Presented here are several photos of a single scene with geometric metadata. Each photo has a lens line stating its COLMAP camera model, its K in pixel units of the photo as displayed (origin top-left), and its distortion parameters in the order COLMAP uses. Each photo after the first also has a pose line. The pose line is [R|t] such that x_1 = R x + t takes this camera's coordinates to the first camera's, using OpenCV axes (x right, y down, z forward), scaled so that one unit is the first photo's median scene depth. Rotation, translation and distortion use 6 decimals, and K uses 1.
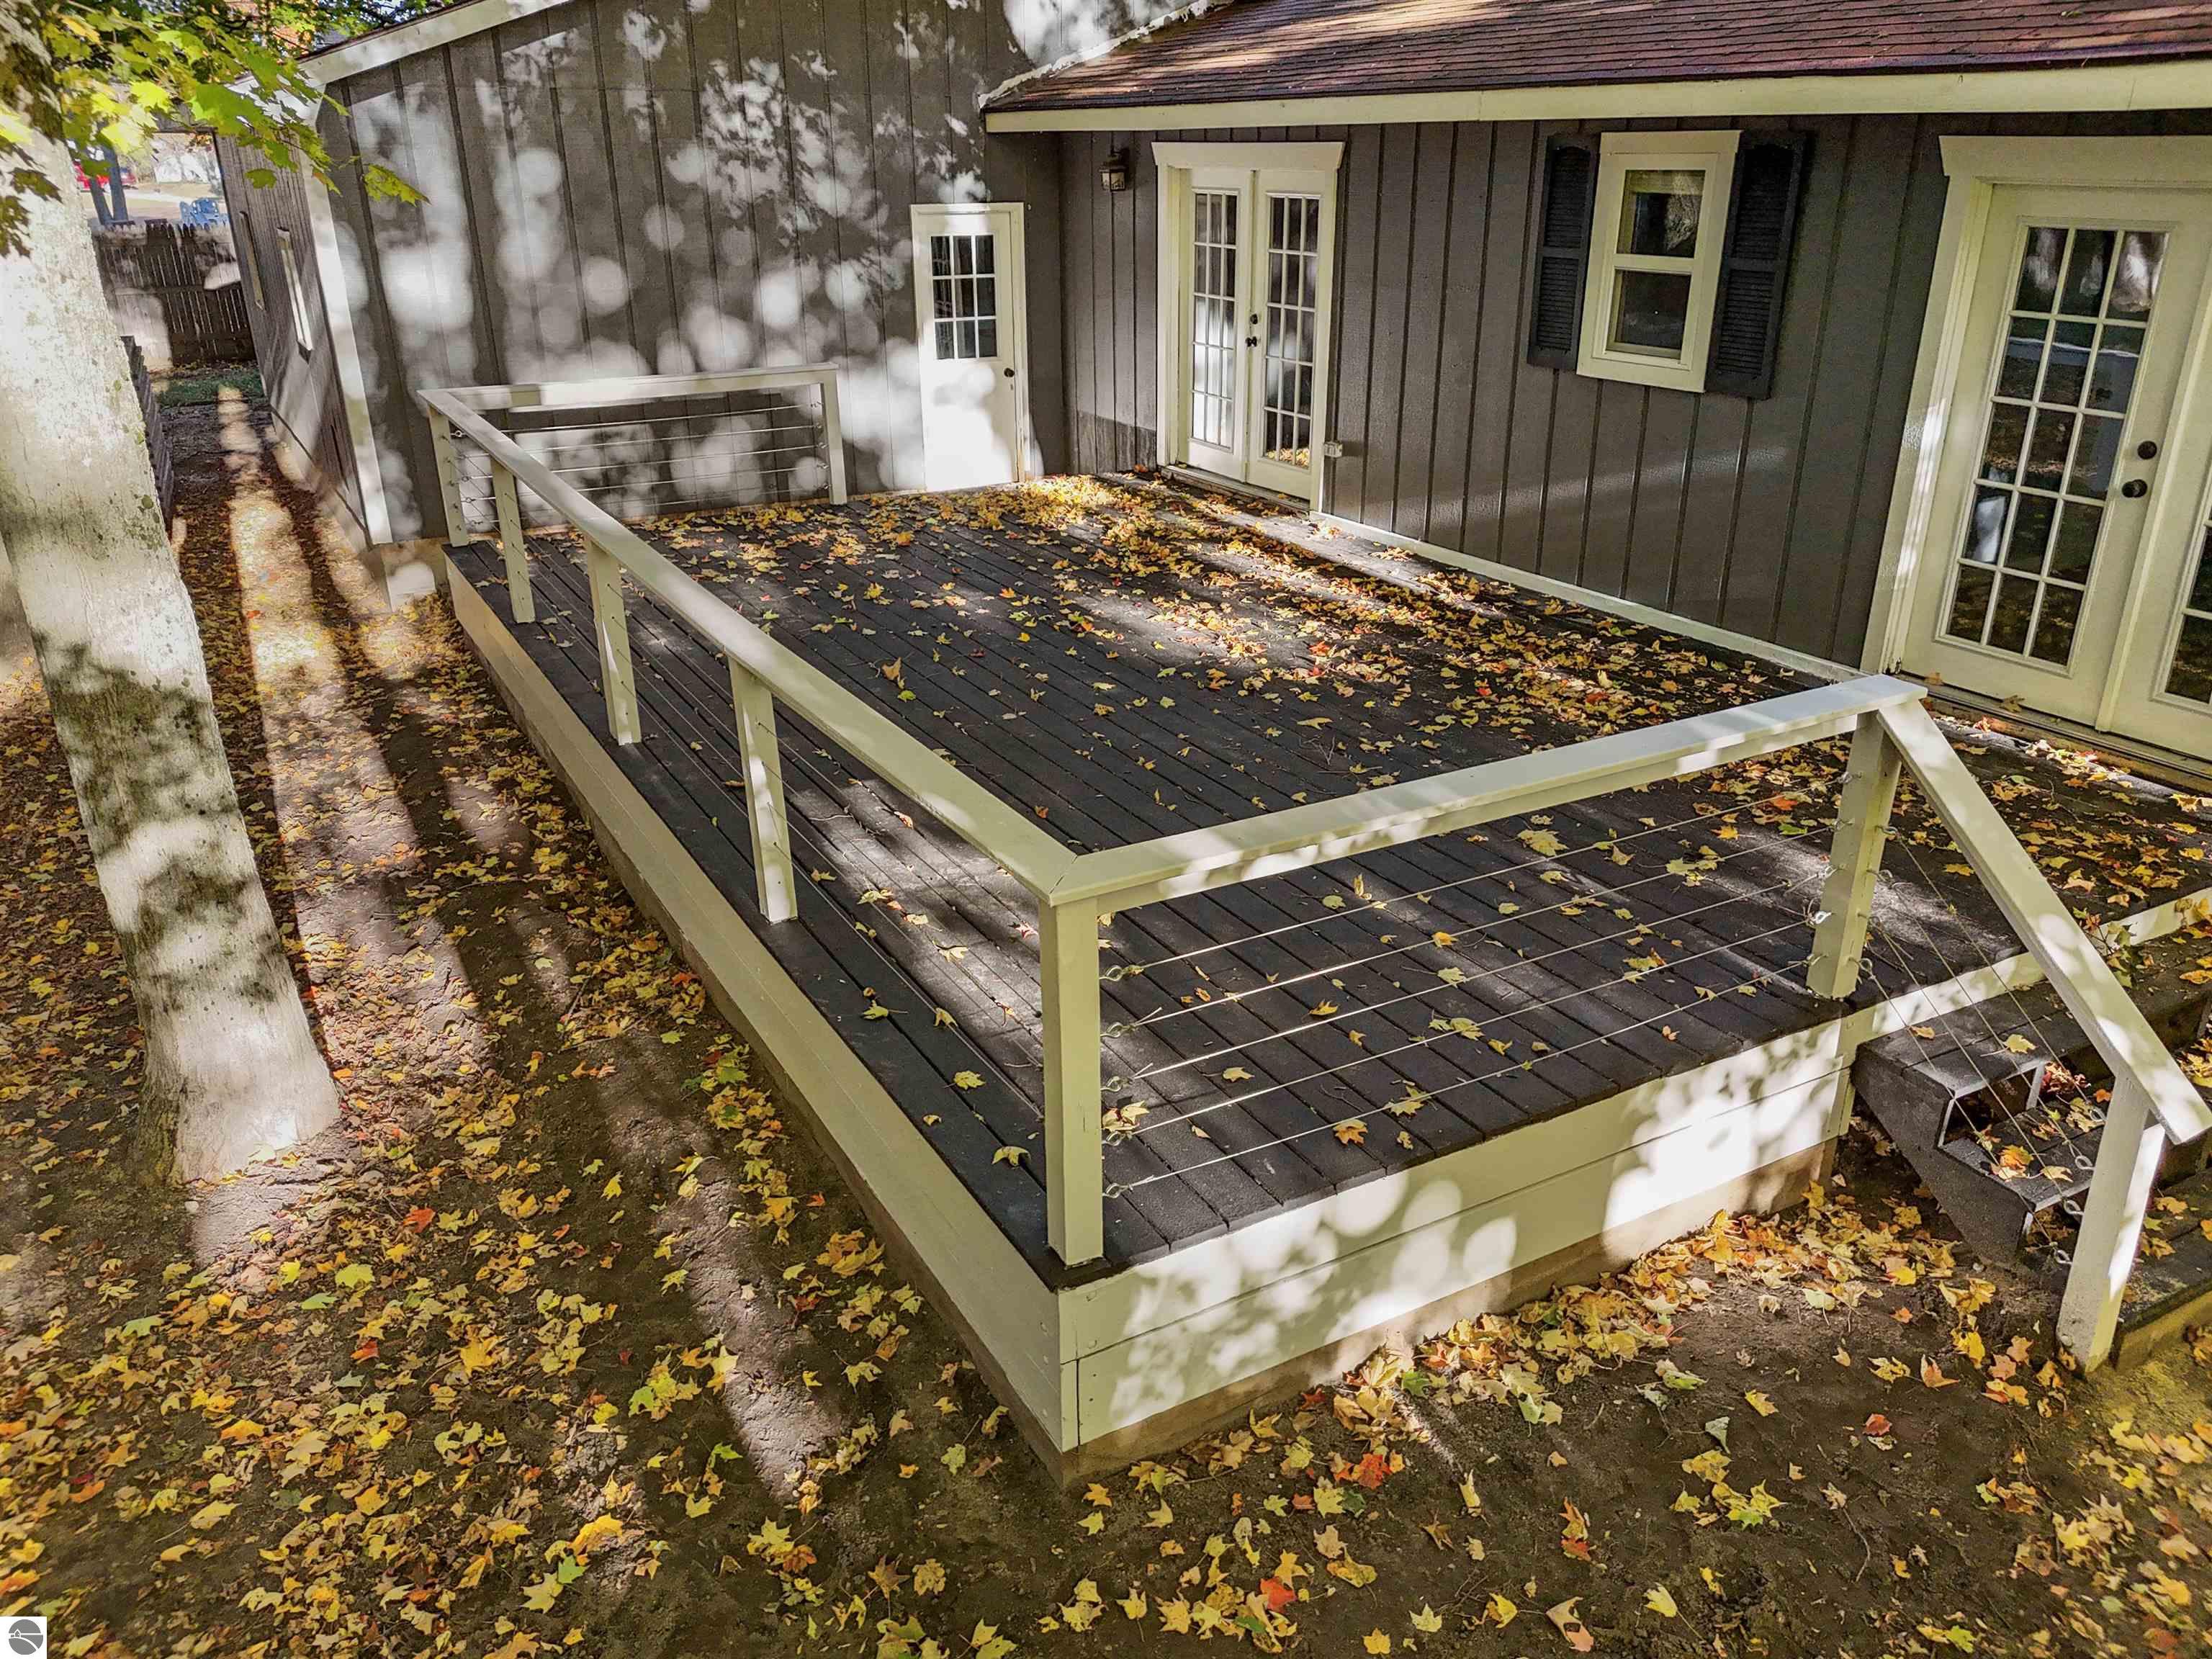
lens RADIAL K [[1657.6, 0, 1106.0], [0, 1657.6, 829.5], [0, 0, 1]] dist [0.004144, 0.002844]
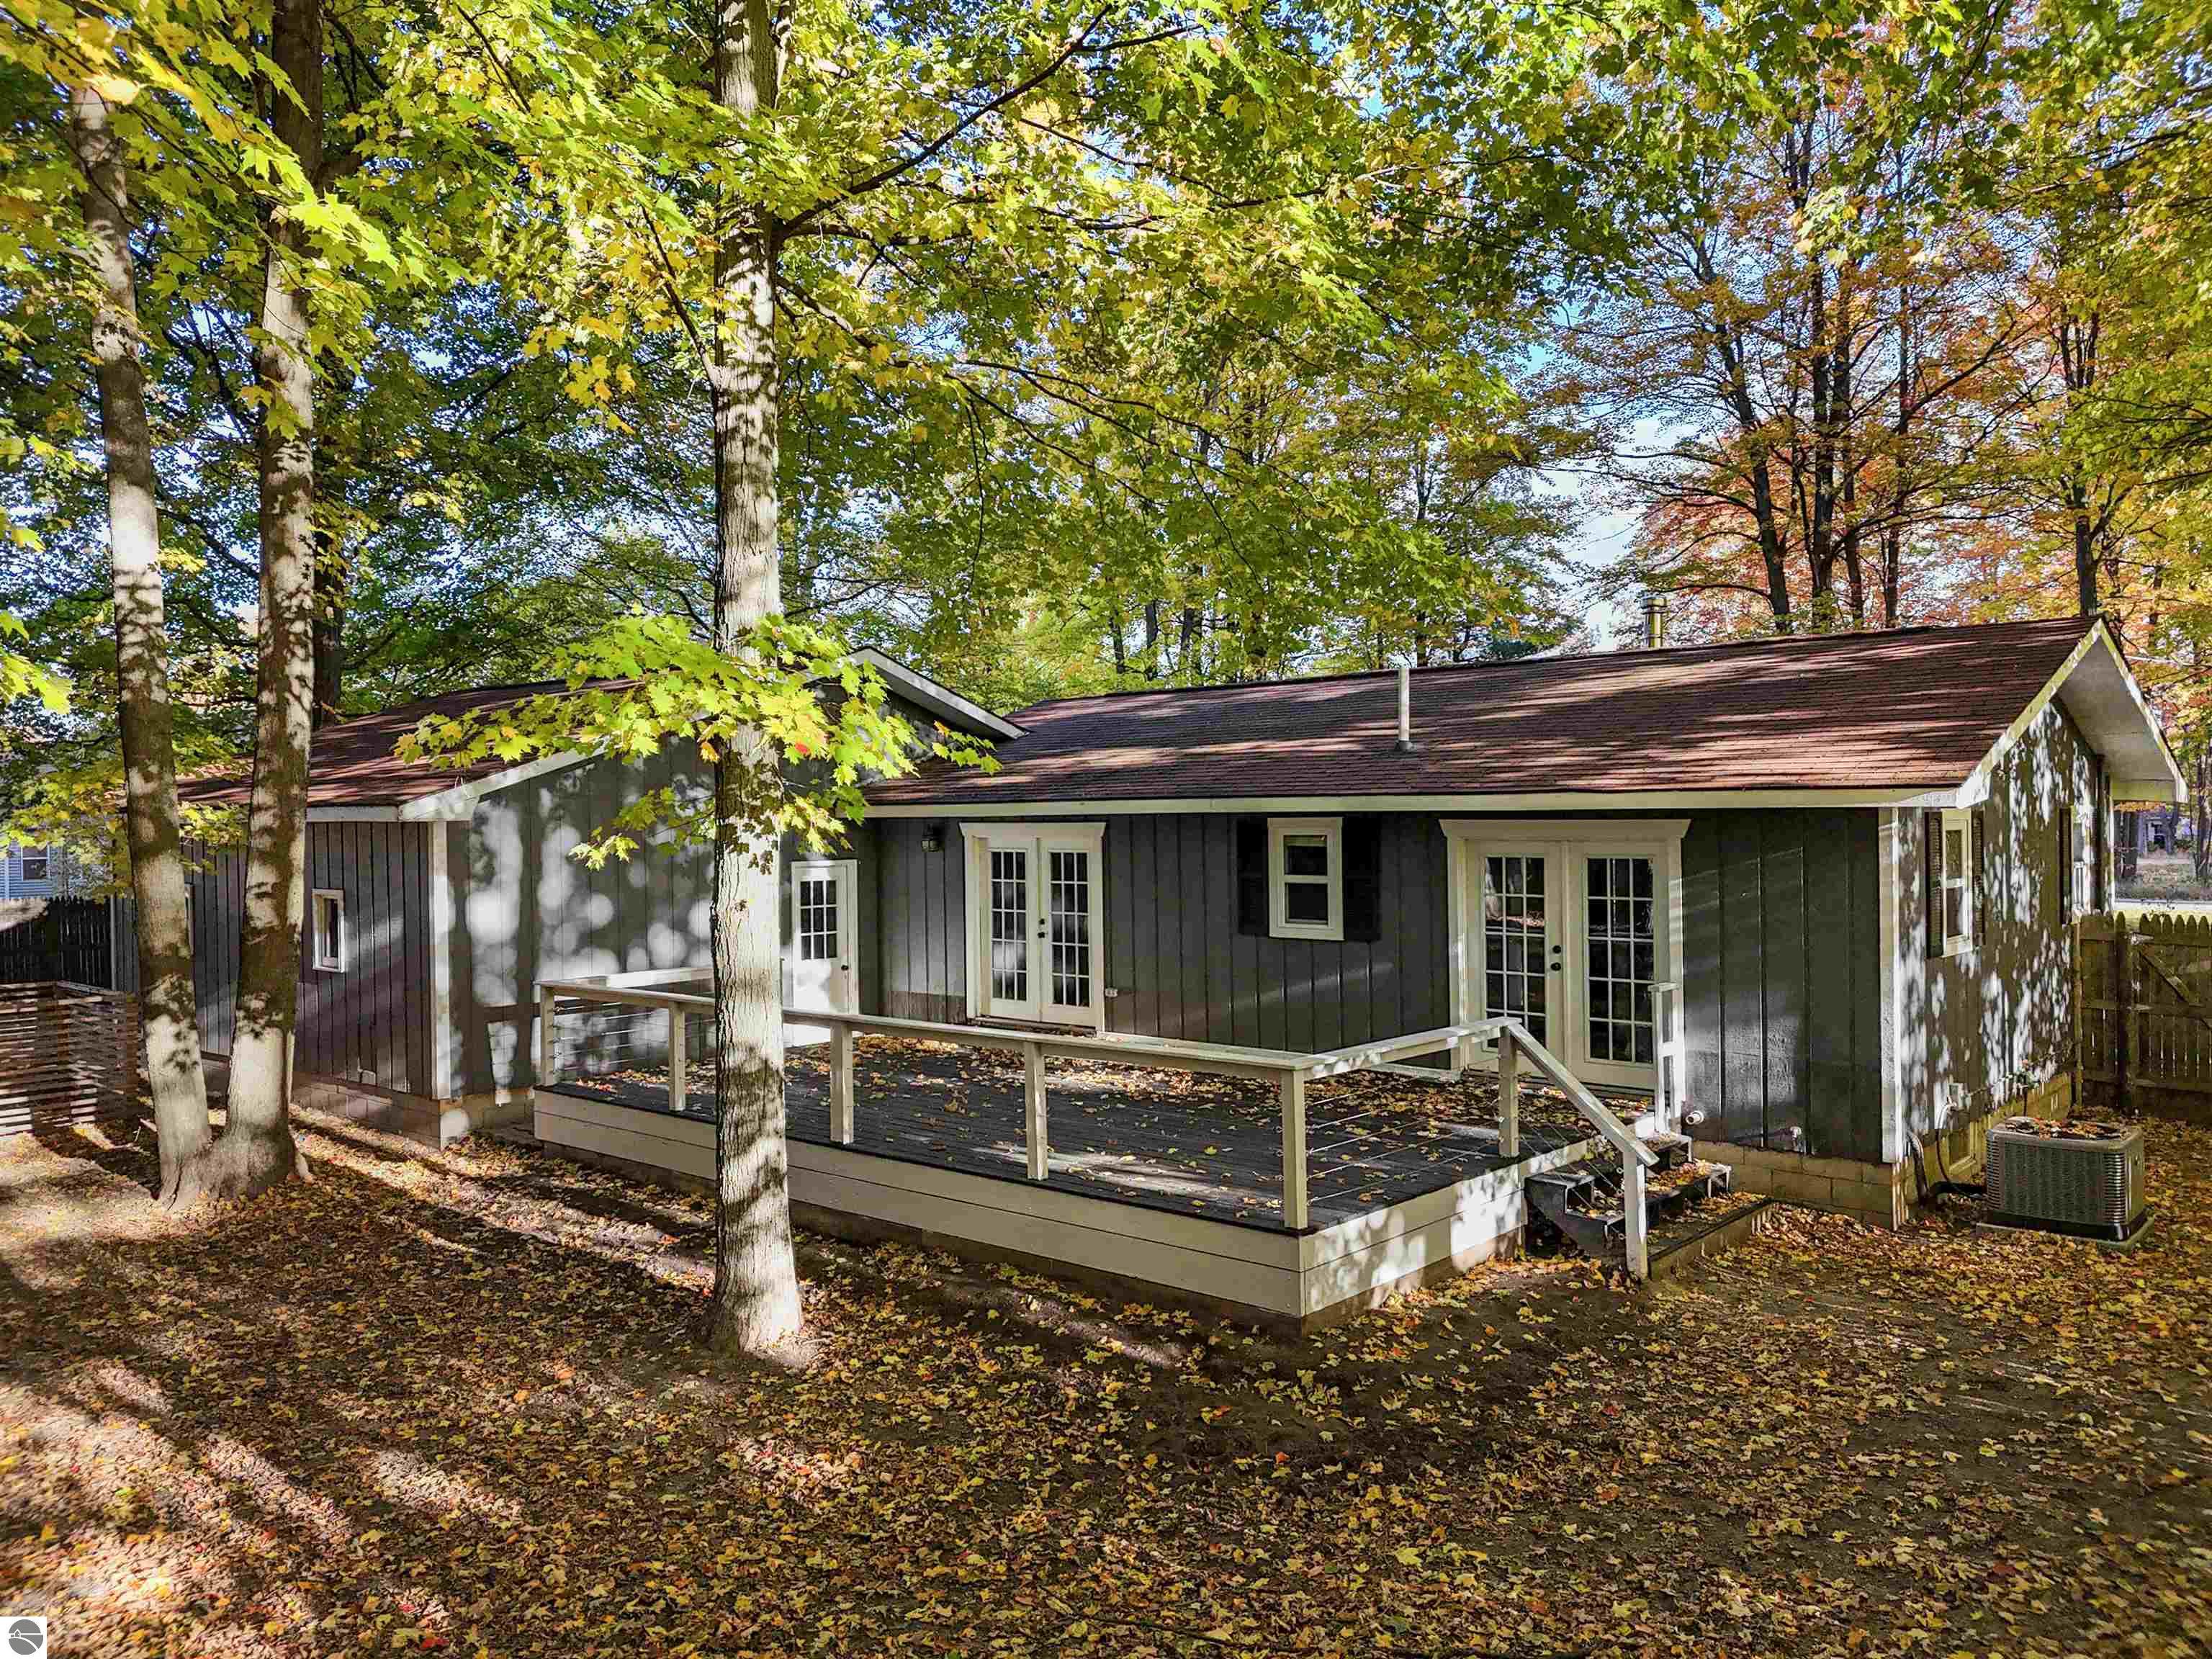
lens RADIAL K [[1605.8, 0, 1106.0], [0, 1605.8, 829.5], [0, 0, 1]] dist [0.082602, -0.000822]
pose [[0.945635, -0.007037, 0.325154, -0.602461], [0.128701, 0.926252, -0.354249, 0.290195], [-0.298682, 0.376838, 0.876802, -0.726545]]
